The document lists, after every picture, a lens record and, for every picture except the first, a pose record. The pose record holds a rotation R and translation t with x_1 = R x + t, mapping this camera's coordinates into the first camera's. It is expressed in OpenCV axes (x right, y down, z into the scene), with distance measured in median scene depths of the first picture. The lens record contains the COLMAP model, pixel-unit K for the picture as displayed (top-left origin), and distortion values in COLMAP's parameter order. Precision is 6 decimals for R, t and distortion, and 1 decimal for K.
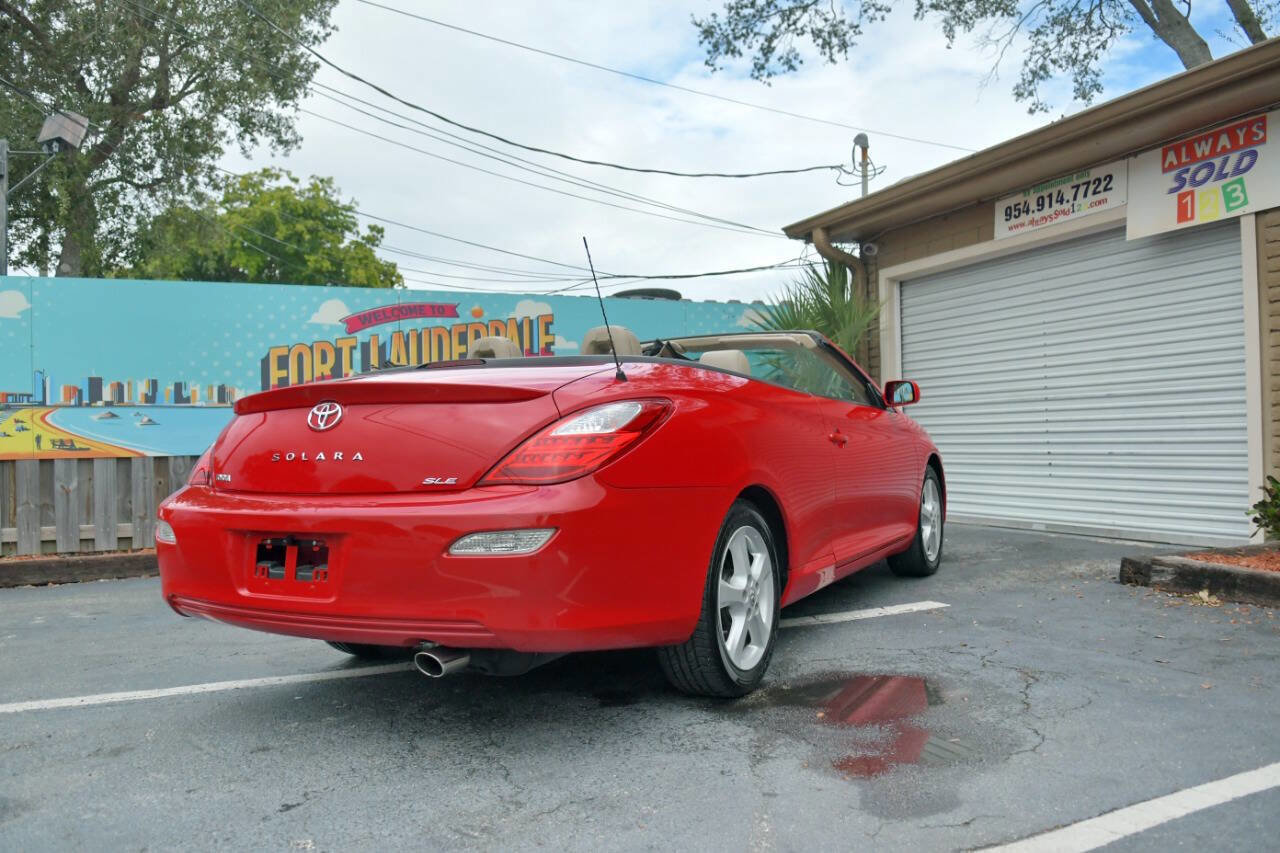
lens RADIAL K [[987.0, 0, 636.9], [0, 987.0, 432.4], [0, 0, 1]] dist [-0.013282, -0.046678]
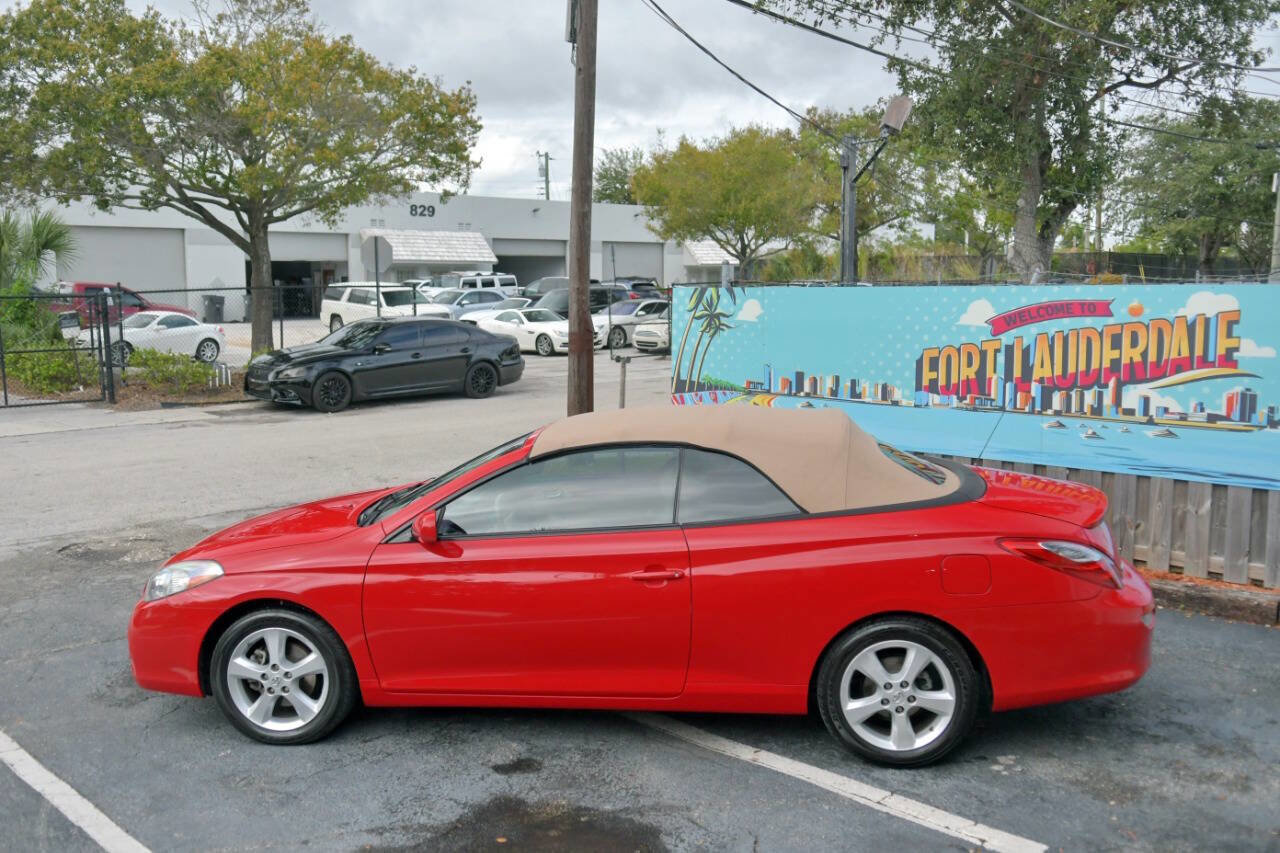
lens RADIAL K [[1178.8, 0, 639.6], [0, 1178.8, 425.3], [0, 0, 1]] dist [0.002531, -0.010904]
pose [[0.366686, 0.127983, -0.921500, 0.635400], [0.005867, 0.990155, 0.139853, -0.176212], [0.930326, -0.056689, 0.362325, 0.276728]]
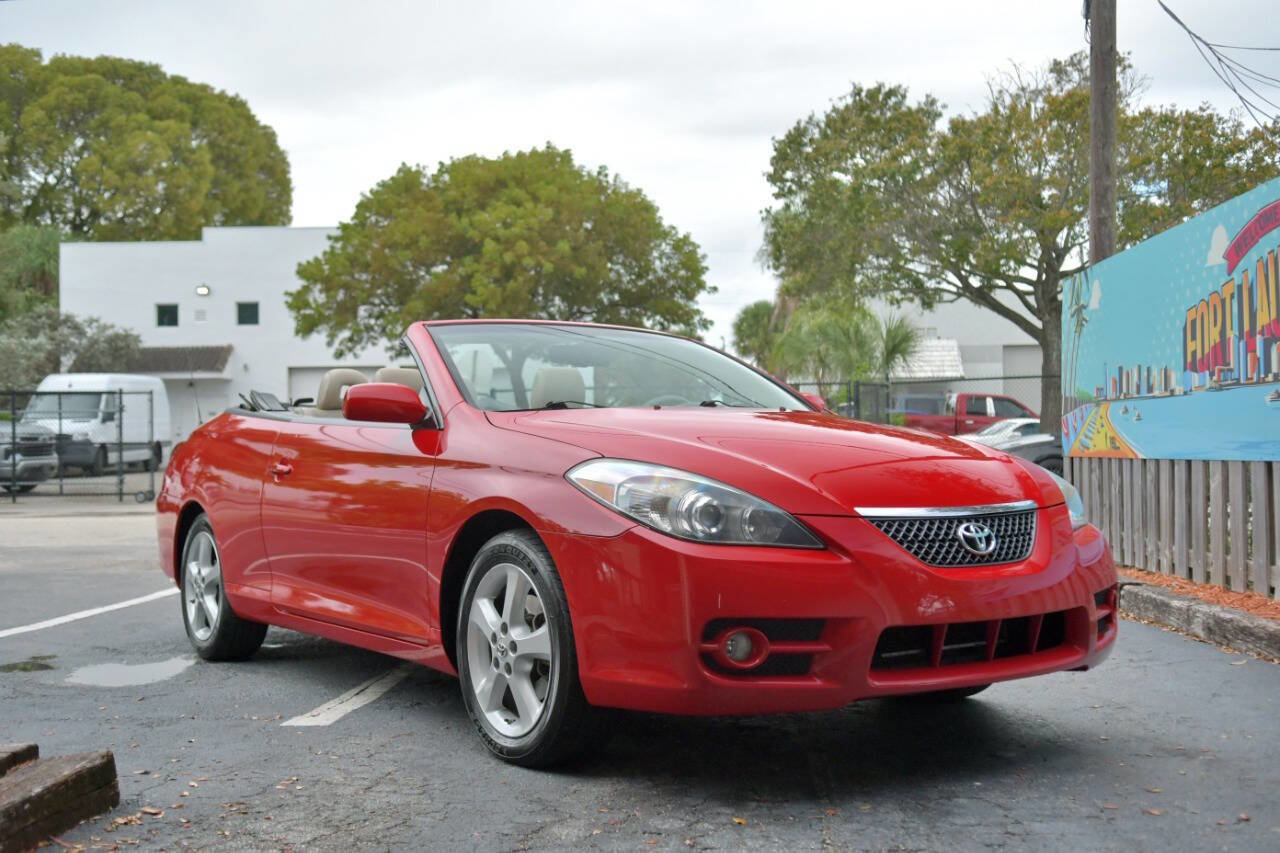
lens RADIAL K [[1349.8, 0, 640.0], [0, 1349.8, 433.0], [0, 0, 1]] dist [0.036007, -0.007504]
pose [[-0.441105, 0.015911, -0.897314, 0.665513], [0.026088, 0.999648, 0.004901, -0.012707], [0.897076, -0.021248, -0.441365, 1.052785]]
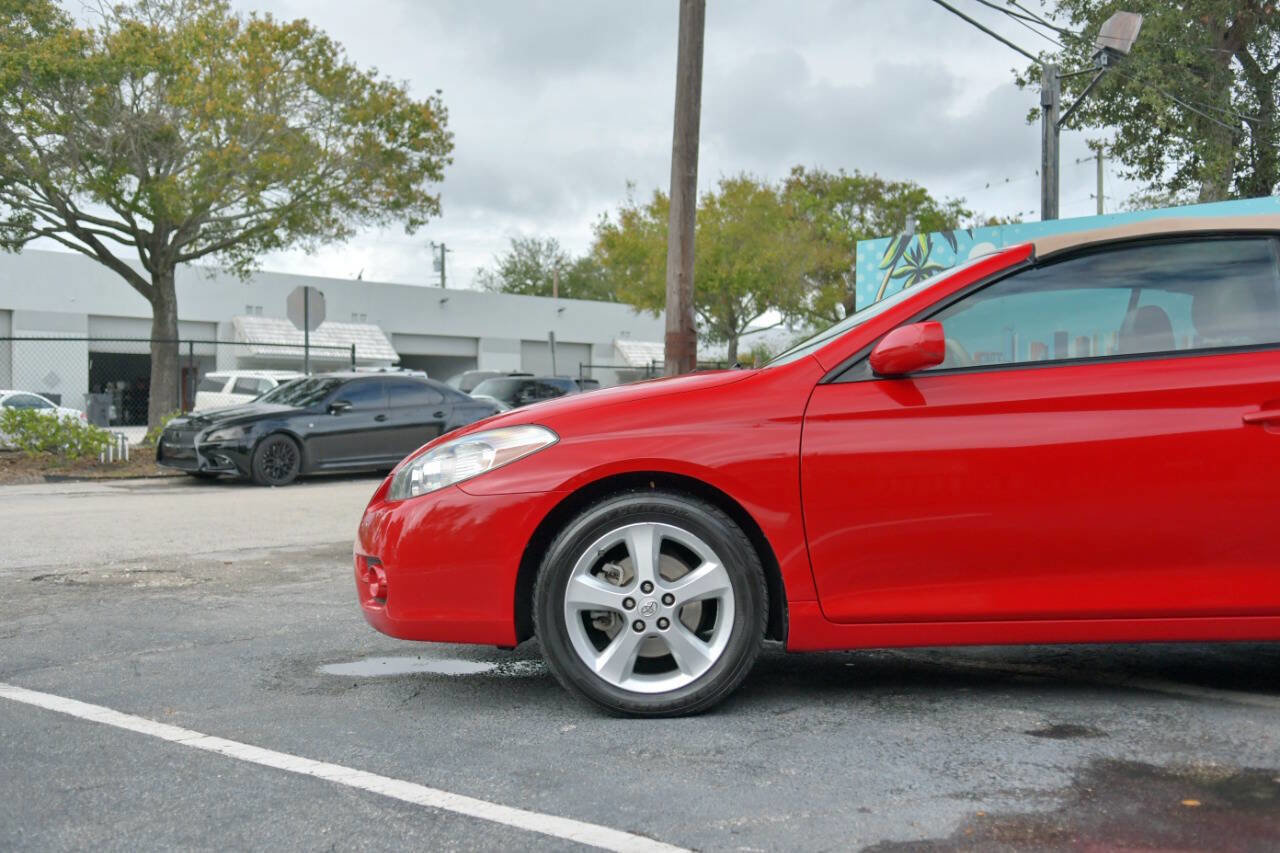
lens RADIAL K [[1388.8, 0, 640.5], [0, 1388.8, 423.5], [0, 0, 1]] dist [0.041324, 0.000446]
pose [[0.445149, 0.021150, -0.895207, 0.377147], [0.003179, 0.999677, 0.025199, -0.005031], [0.895451, -0.014063, 0.444938, 0.085977]]
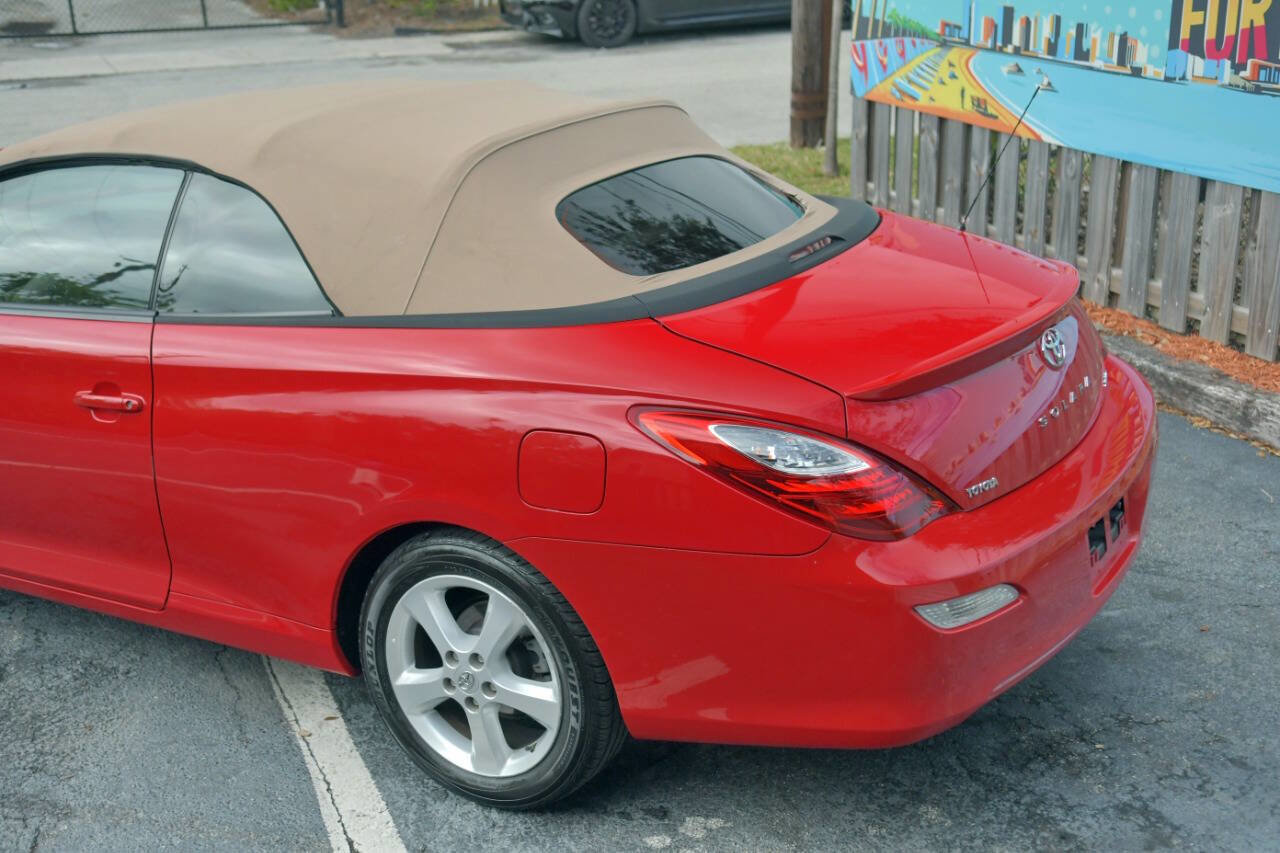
lens RADIAL K [[1619.7, 0, 636.7], [0, 1619.7, 423.6], [0, 0, 1]] dist [0.099381, -0.026620]
pose [[-0.023435, 0.346458, -0.937773, 0.516484], [0.034746, 0.937746, 0.345580, -0.165481], [0.999121, -0.024485, -0.034014, 0.718901]]
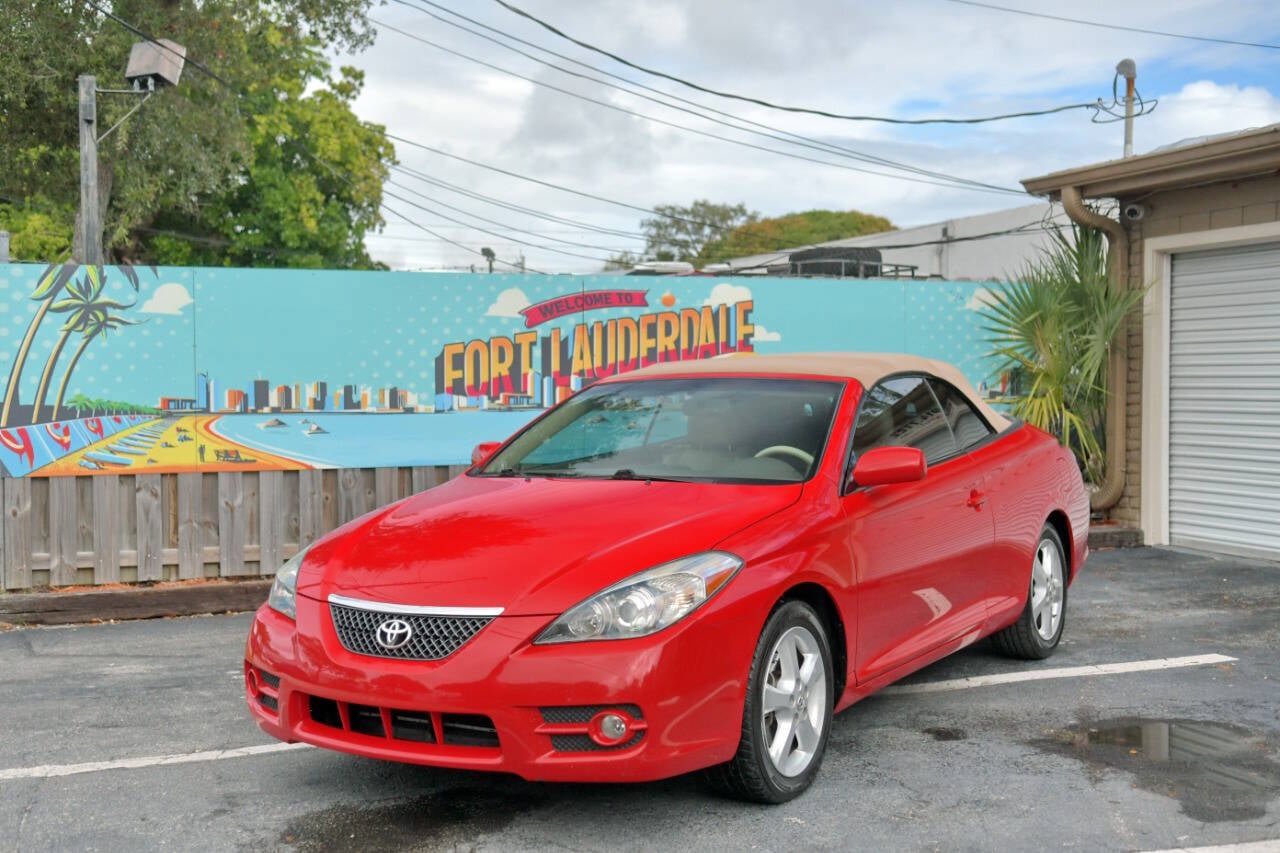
lens RADIAL K [[1534.3, 0, 635.4], [0, 1534.3, 428.8], [0, 0, 1]] dist [0.068683, 0.012063]
pose [[0.998890, 0.015977, -0.044312, -0.137728], [-0.014108, 0.999010, 0.042180, -0.069933], [0.044942, -0.041508, 0.998127, -0.355579]]
